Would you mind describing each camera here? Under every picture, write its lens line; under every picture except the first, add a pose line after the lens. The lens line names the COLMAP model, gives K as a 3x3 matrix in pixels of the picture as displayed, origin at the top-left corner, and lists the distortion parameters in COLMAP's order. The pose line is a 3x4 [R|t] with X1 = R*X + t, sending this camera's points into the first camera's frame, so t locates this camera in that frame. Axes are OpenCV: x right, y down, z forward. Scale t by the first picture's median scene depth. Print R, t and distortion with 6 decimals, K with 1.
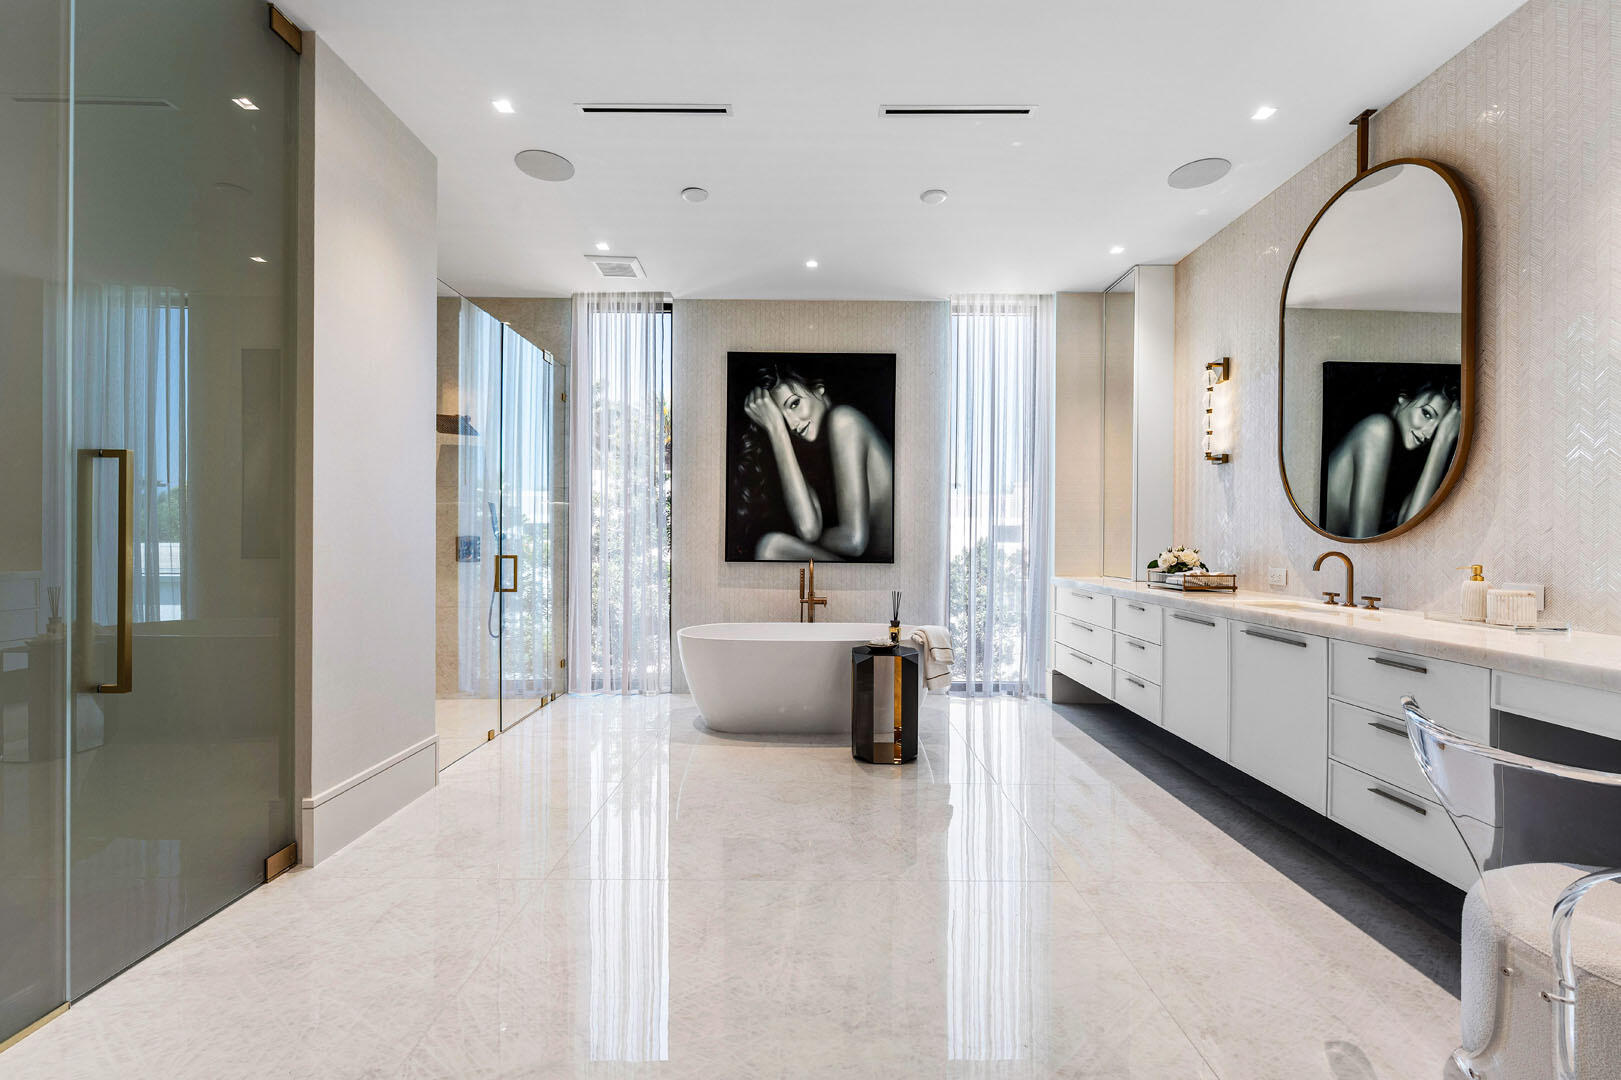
lens RADIAL K [[669.6, 0, 810.5], [0, 669.6, 540.0], [0, 0, 1]] dist [0.000594, 0.000057]
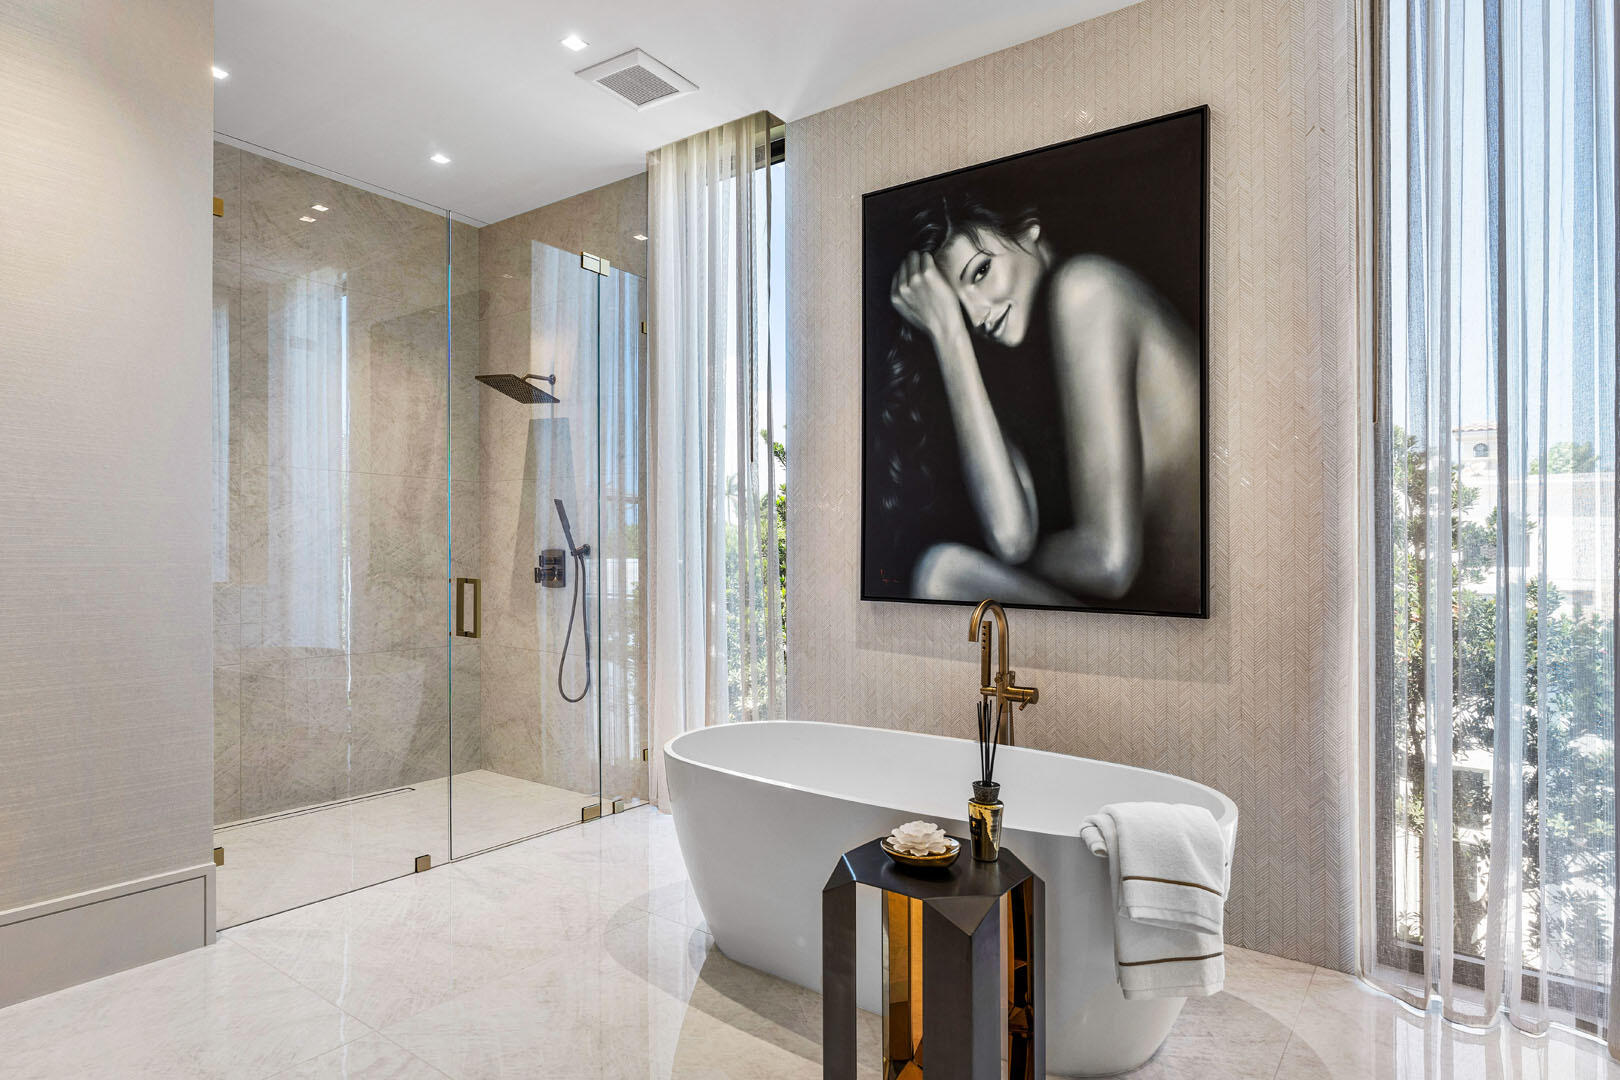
lens RADIAL K [[901.4, 0, 810.0], [0, 901.4, 540.0], [0, 0, 1]] dist [-0.006013, -0.001334]
pose [[0.811120, -0.003626, -0.584869, 0.250544], [-0.009905, 0.999752, -0.019934, 0.000450], [0.584796, 0.021962, 0.810883, 0.416228]]
